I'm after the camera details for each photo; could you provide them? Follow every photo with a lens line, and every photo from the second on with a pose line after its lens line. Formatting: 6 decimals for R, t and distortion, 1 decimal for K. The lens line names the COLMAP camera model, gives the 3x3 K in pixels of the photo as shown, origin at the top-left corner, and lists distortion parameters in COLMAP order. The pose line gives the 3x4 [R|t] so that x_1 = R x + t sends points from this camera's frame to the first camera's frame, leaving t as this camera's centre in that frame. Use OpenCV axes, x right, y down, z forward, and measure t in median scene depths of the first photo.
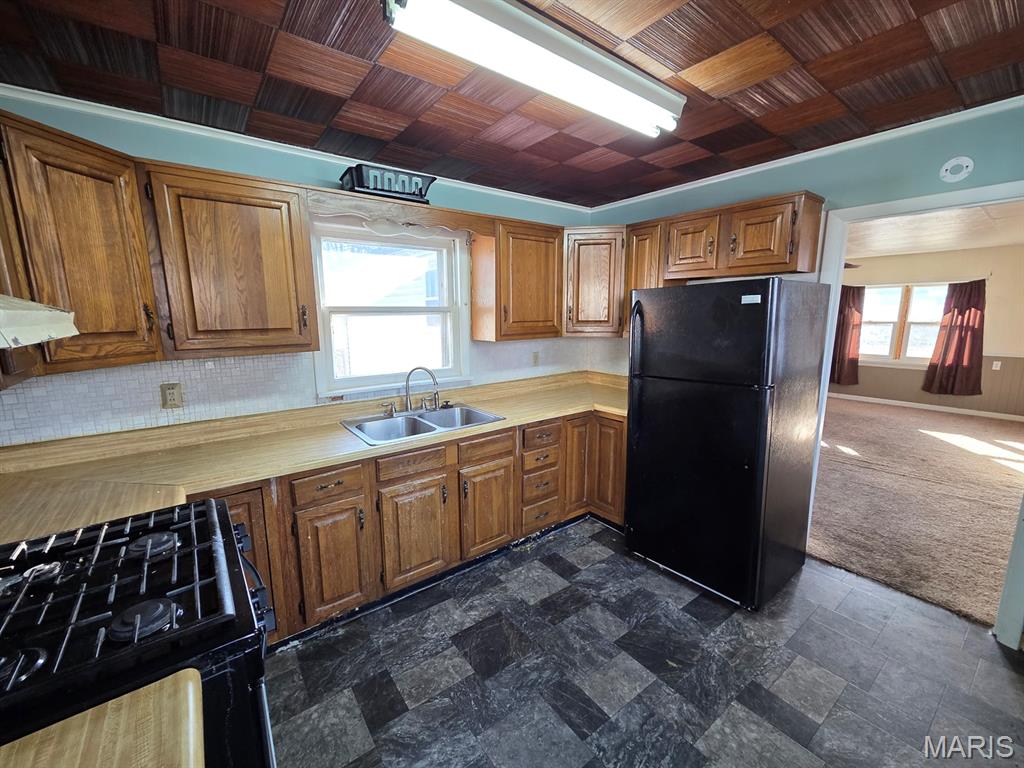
lens RADIAL K [[417.2, 0, 505.5], [0, 417.2, 383.5], [0, 0, 1]] dist [0.001032, -0.000480]
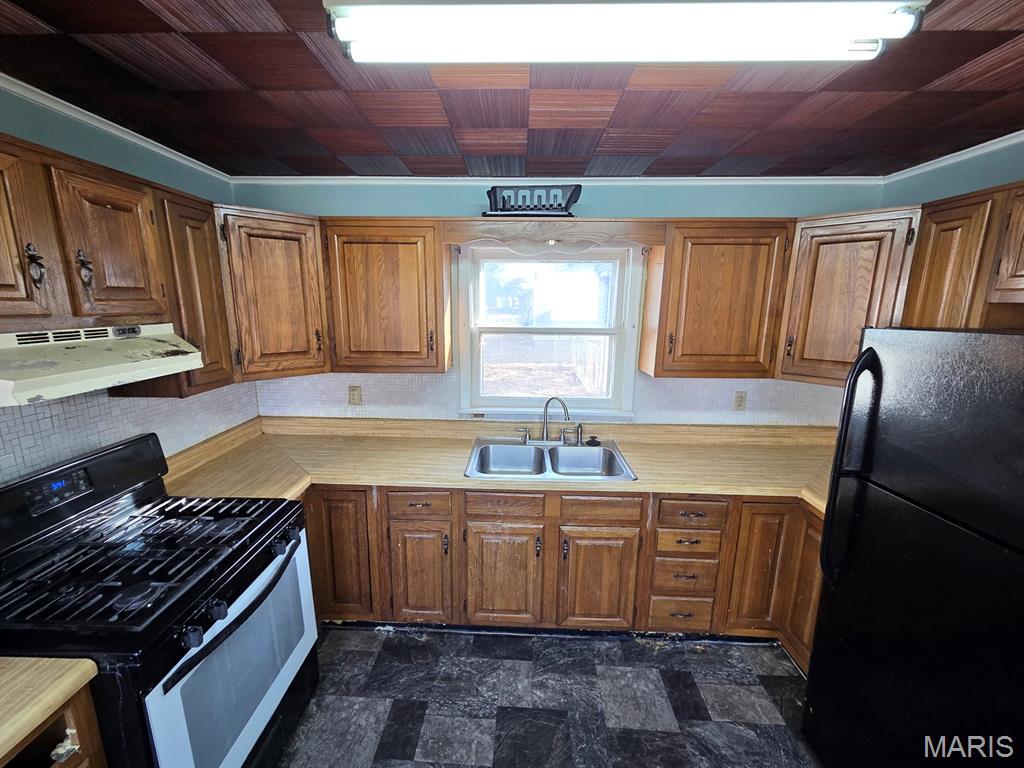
lens RADIAL K [[417.2, 0, 505.5], [0, 417.2, 383.5], [0, 0, 1]] dist [0.001032, -0.000480]
pose [[0.775520, 0.137198, -0.616235, 0.309350], [-0.121628, 0.990284, 0.067410, -0.135934], [0.619496, 0.022673, 0.784672, 0.256209]]
